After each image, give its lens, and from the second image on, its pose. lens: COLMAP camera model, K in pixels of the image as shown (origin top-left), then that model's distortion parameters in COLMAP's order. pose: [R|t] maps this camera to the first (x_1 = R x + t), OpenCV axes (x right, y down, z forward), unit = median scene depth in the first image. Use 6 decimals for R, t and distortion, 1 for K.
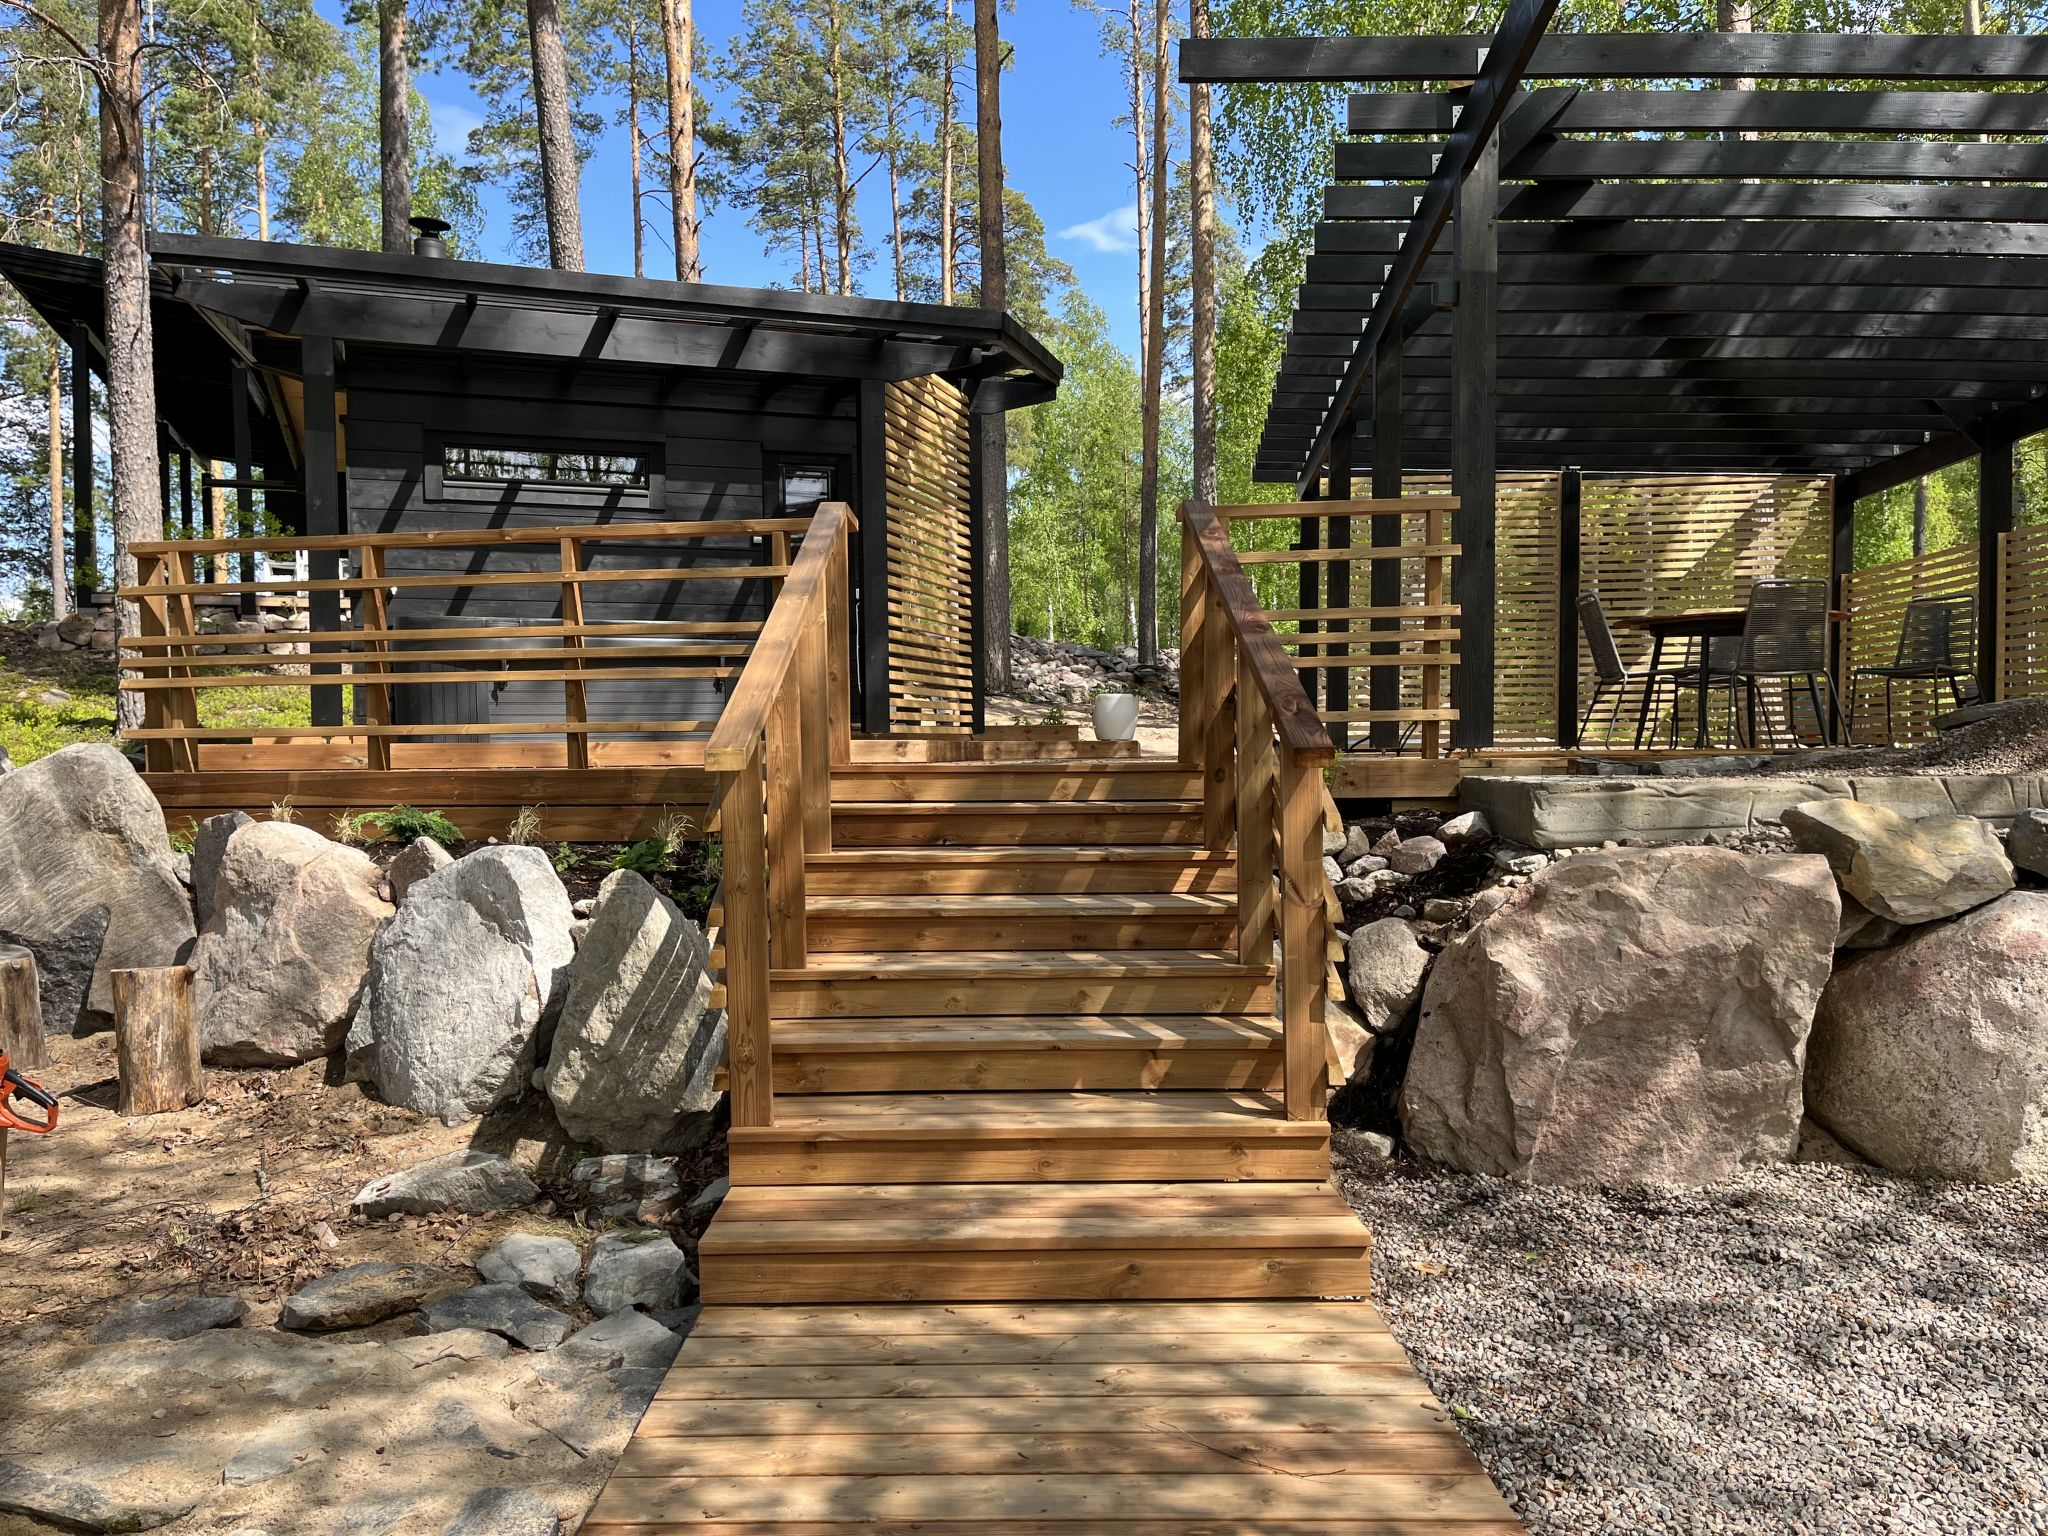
lens RADIAL K [[1587.4, 0, 1024.0], [0, 1587.4, 768.0], [0, 0, 1]] dist [-0.002657, 0.003301]
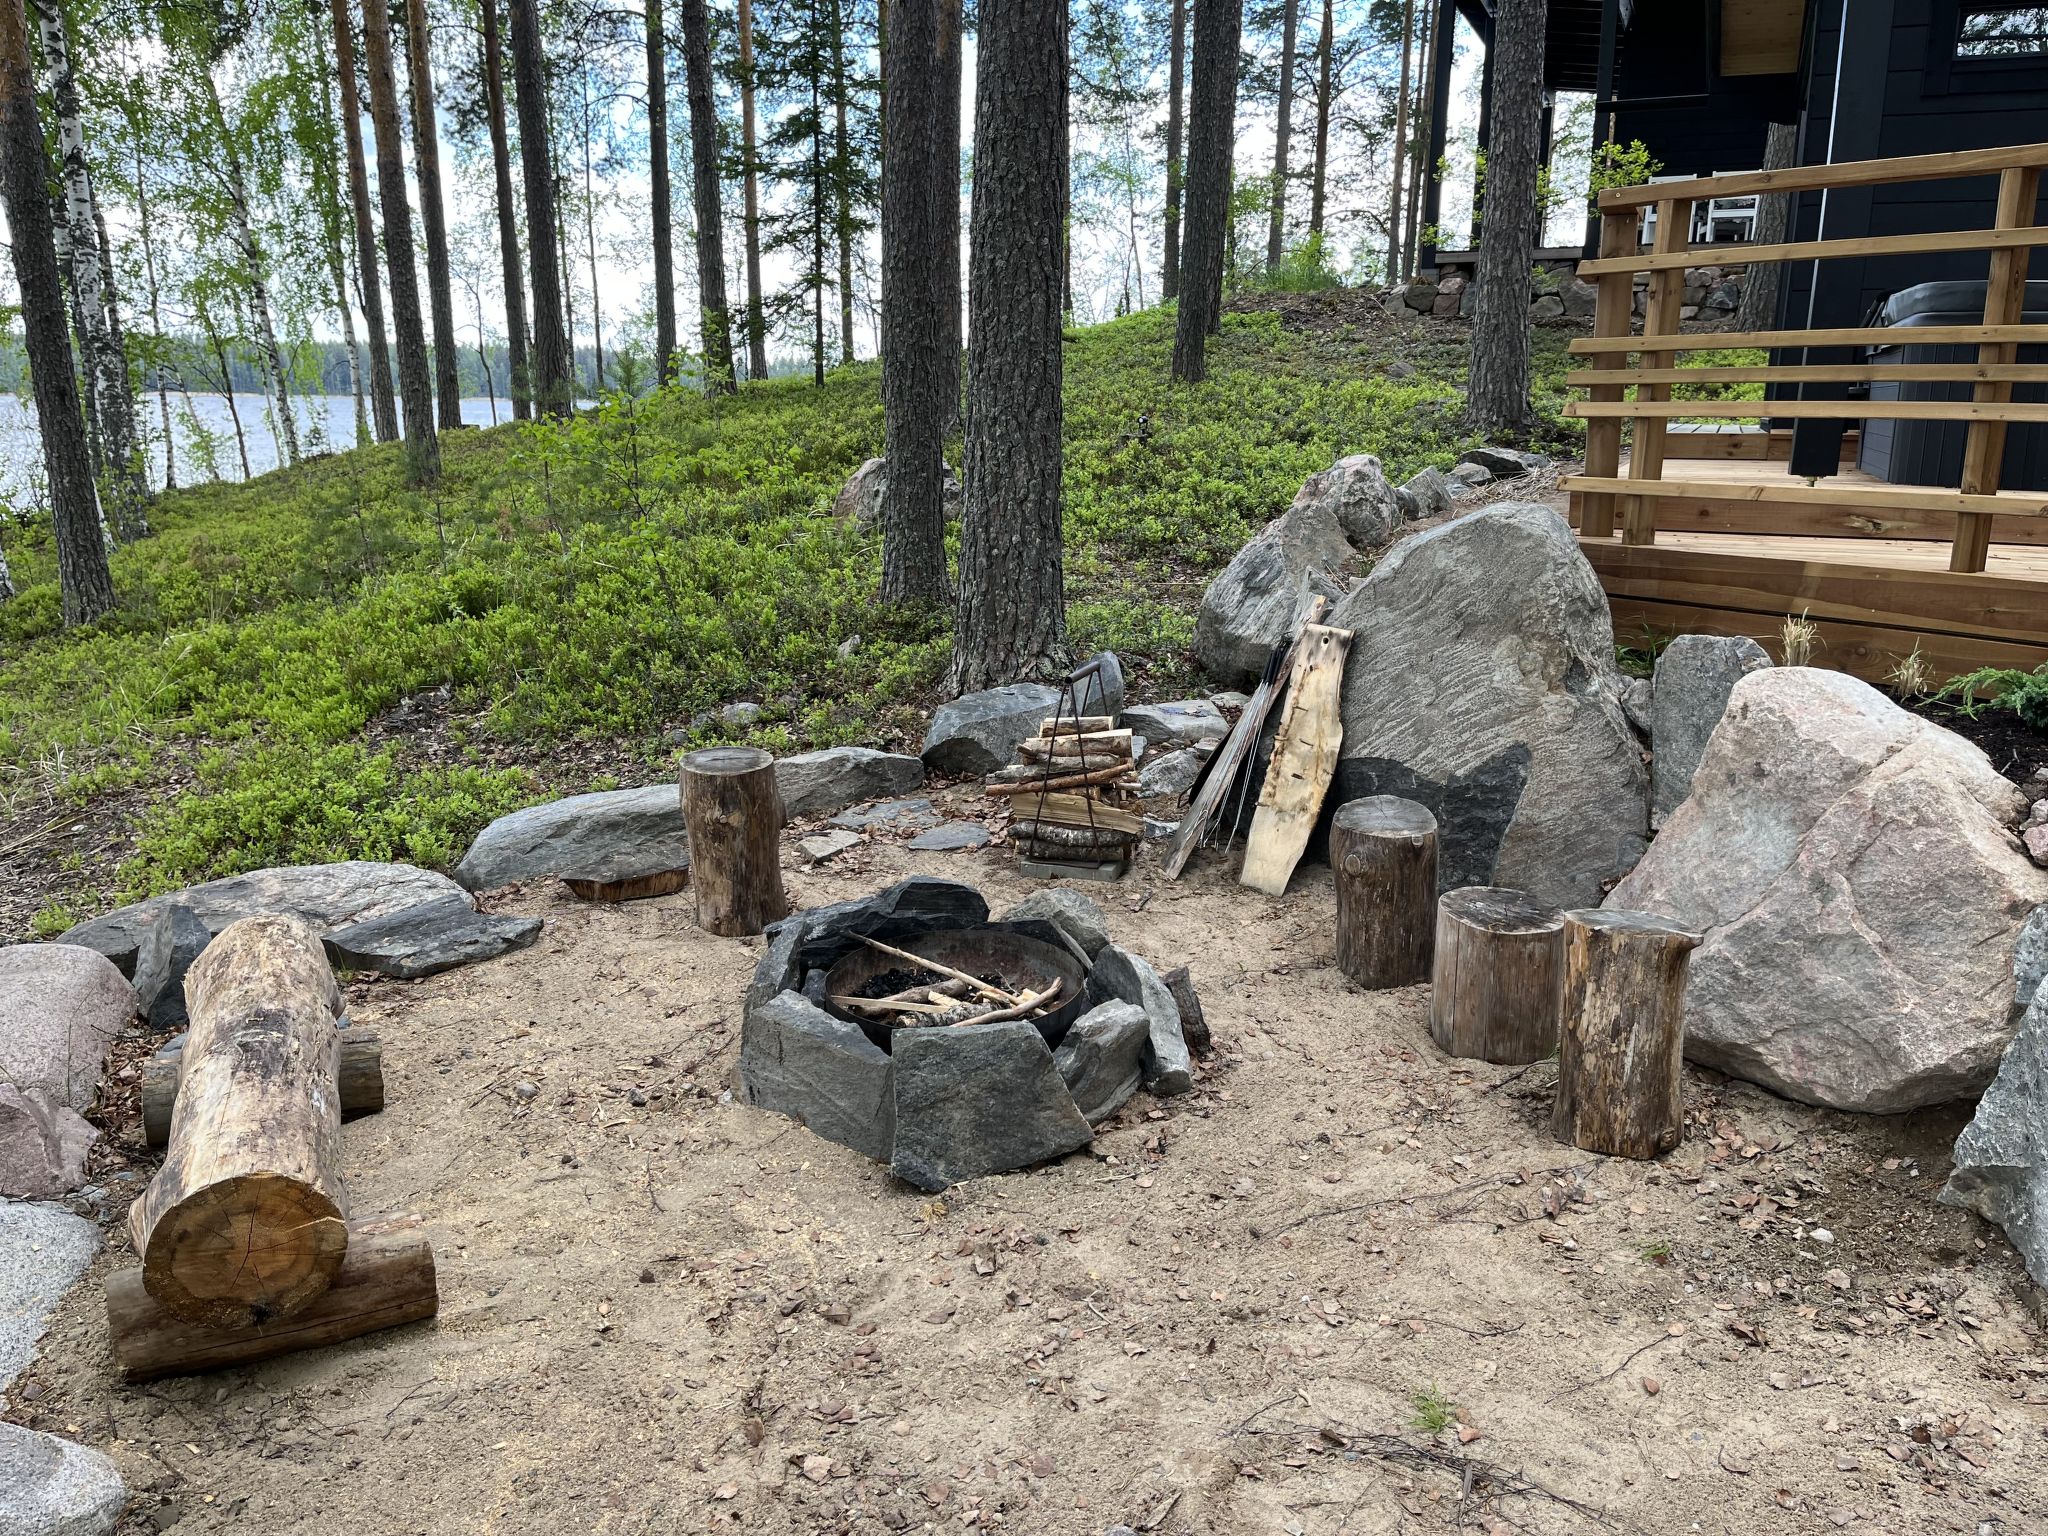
lens RADIAL K [[1587.4, 0, 1024.0], [0, 1587.4, 768.0], [0, 0, 1]] dist [-0.002657, 0.003301]
pose [[0.729143, 0.175794, -0.661398, -0.274798], [-0.030491, 0.973830, 0.225222, -0.052896], [0.683682, -0.144052, 0.715421, 0.348479]]
